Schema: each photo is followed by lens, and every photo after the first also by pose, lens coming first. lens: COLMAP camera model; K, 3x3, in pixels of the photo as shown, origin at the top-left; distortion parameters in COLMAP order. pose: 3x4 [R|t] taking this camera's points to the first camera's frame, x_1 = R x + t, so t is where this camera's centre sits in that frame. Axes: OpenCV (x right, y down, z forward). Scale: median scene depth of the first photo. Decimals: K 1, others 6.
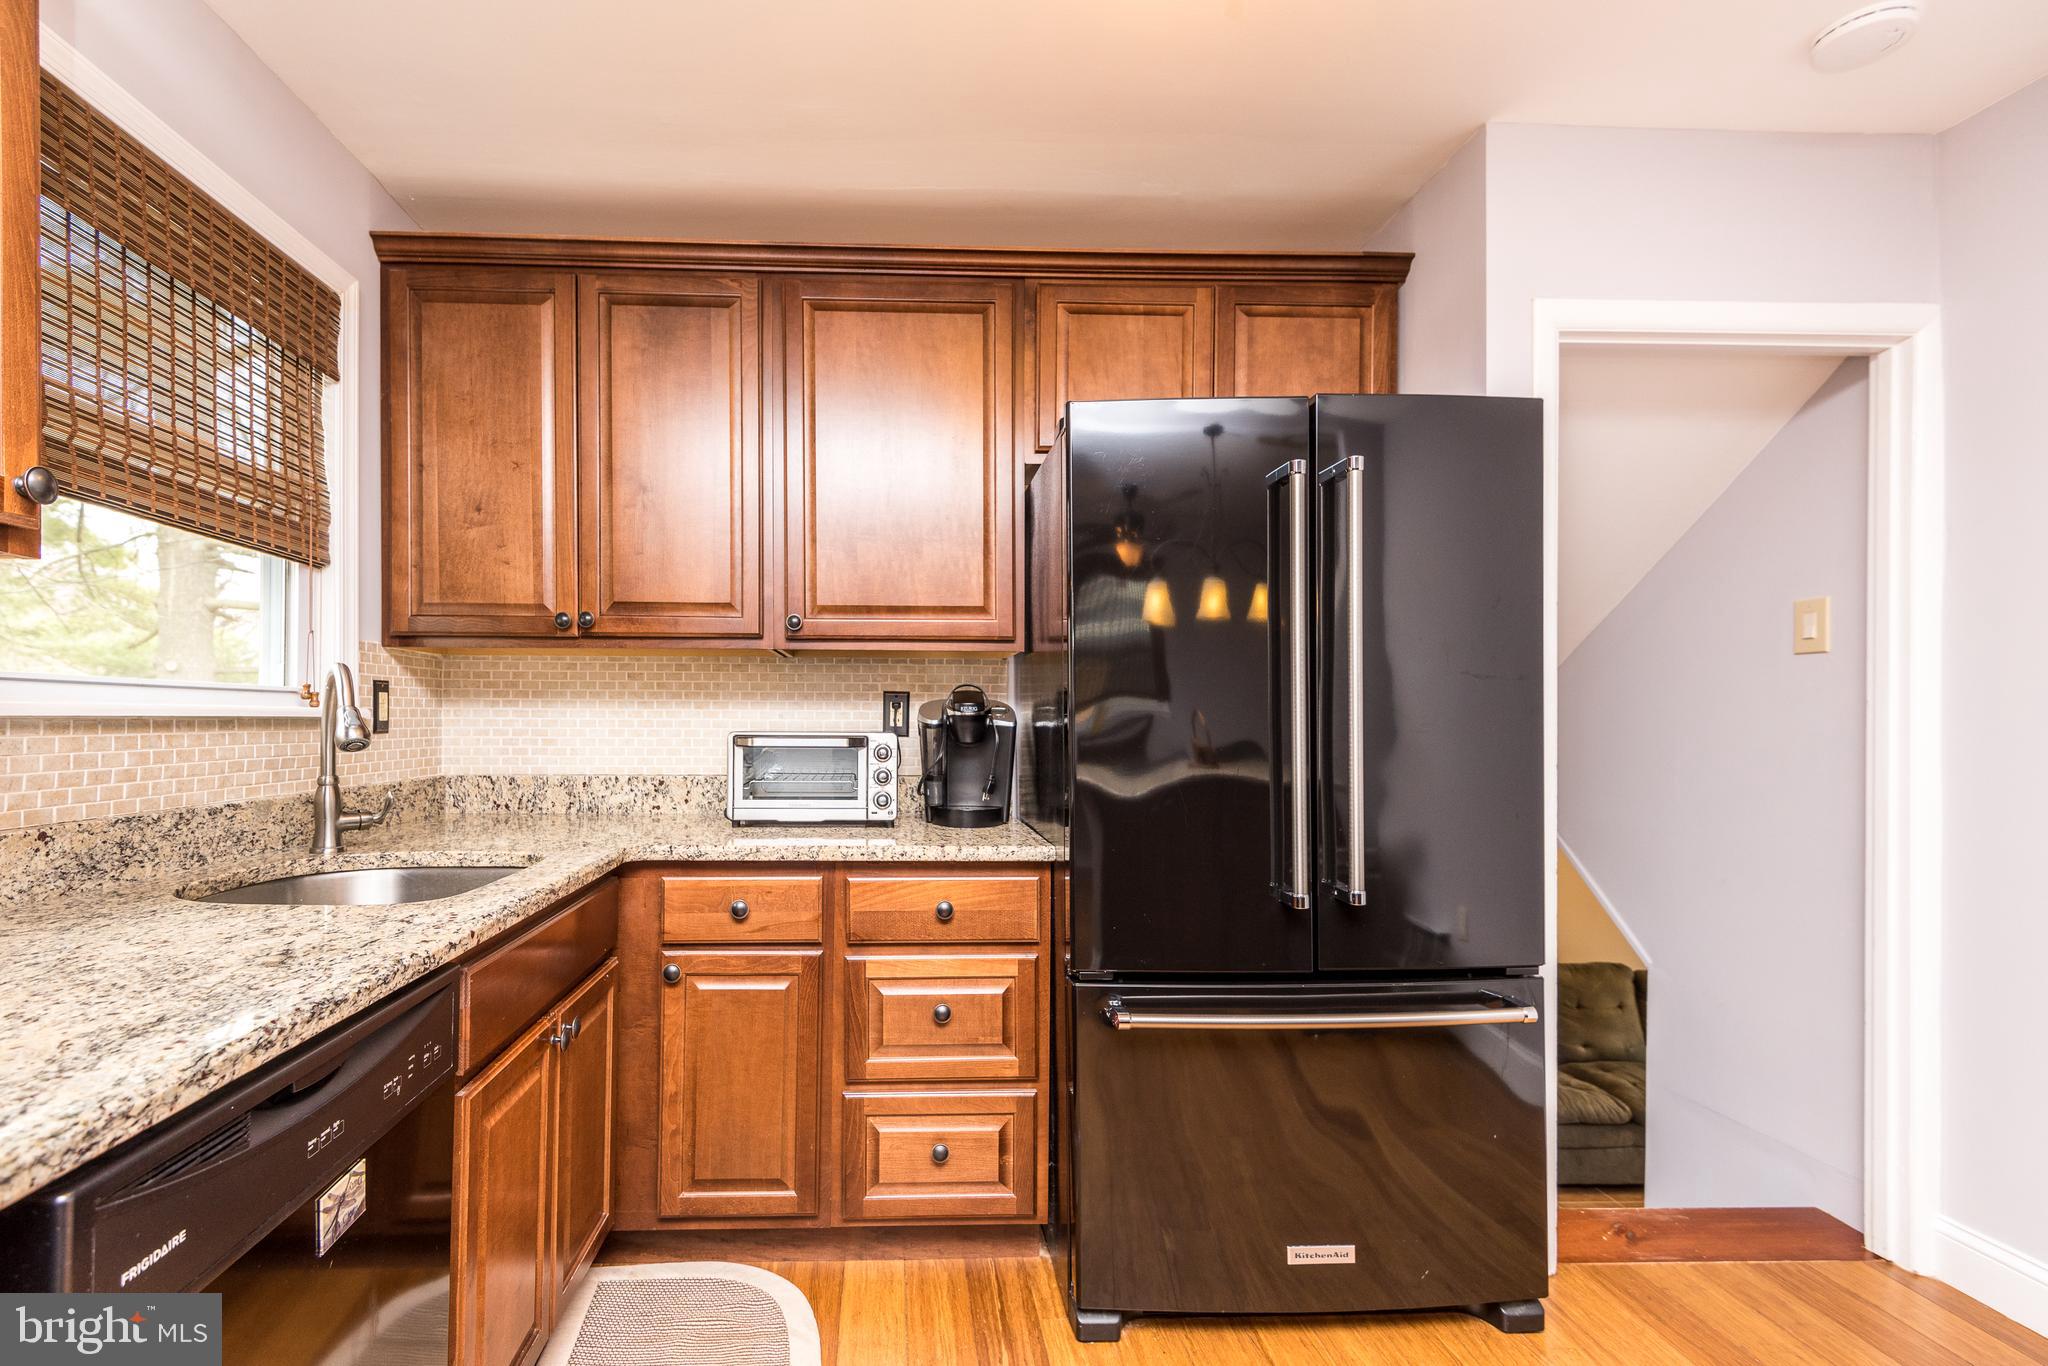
lens RADIAL K [[961.3, 0, 914.6], [0, 961.3, 716.3], [0, 0, 1]] dist [0.024555, -0.006240]
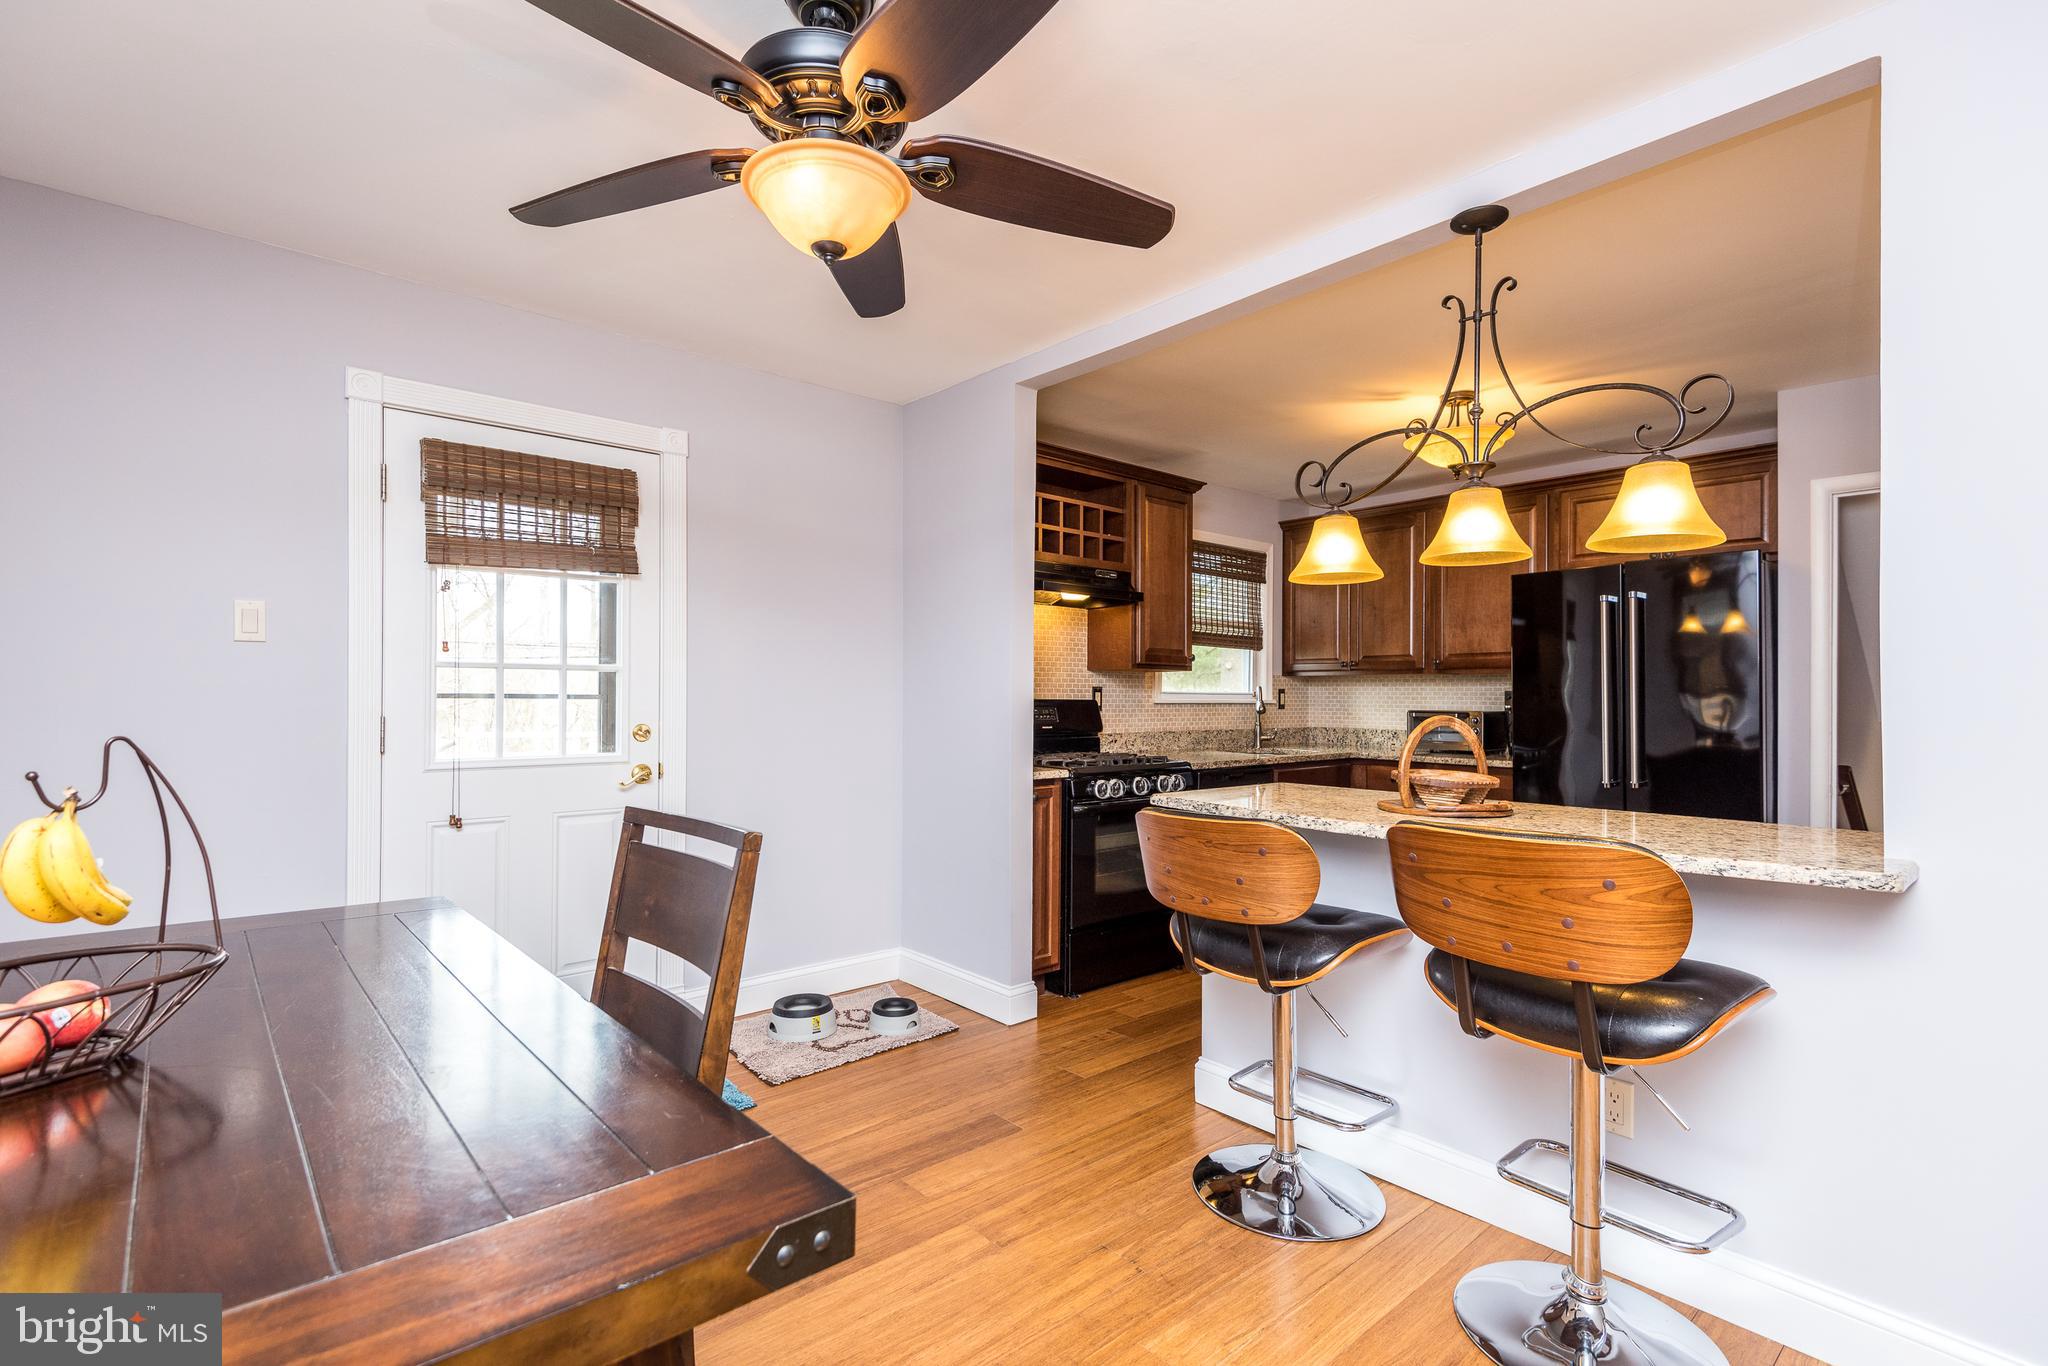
lens RADIAL K [[961.3, 0, 1005.1], [0, 961.3, 702.8], [0, 0, 1]] dist [0.024555, -0.006240]
pose [[0.631837, 0.004093, -0.775090, 1.133971], [-0.000344, 0.999987, 0.005000, -0.014061], [0.775101, -0.002892, 0.631831, -1.398283]]
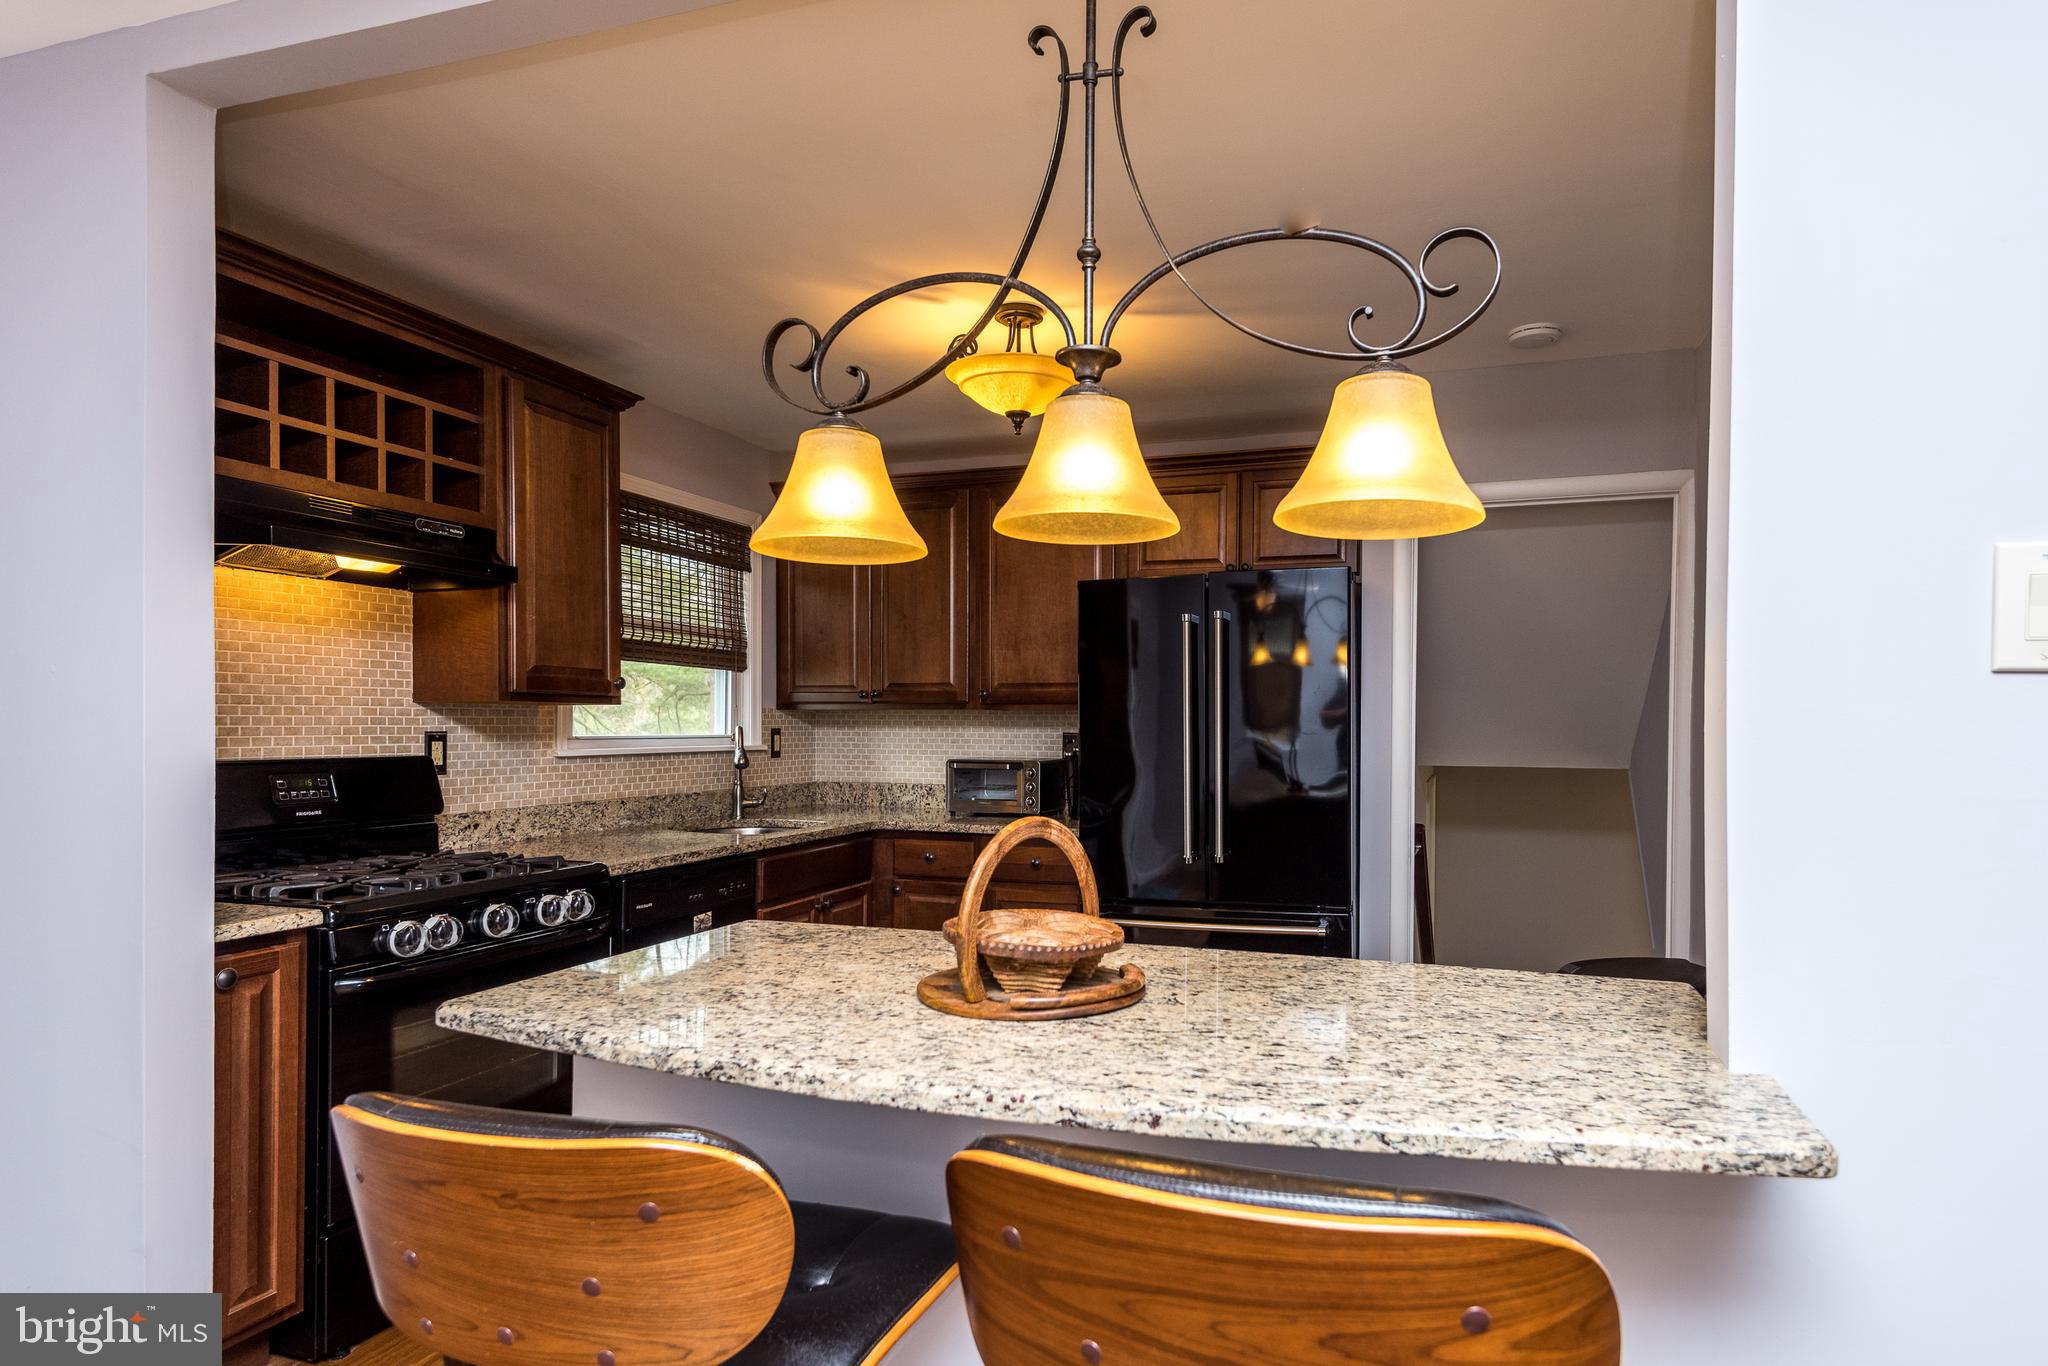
lens RADIAL K [[1143.9, 0, 1115.7], [0, 1143.9, 717.6], [0, 0, 1]] dist [0.019515, -0.000495]
pose [[0.944441, -0.000526, -0.328680, 0.846906], [-0.000549, 0.999995, -0.003180, -0.057027], [0.328680, 0.003184, 0.944436, -0.914769]]
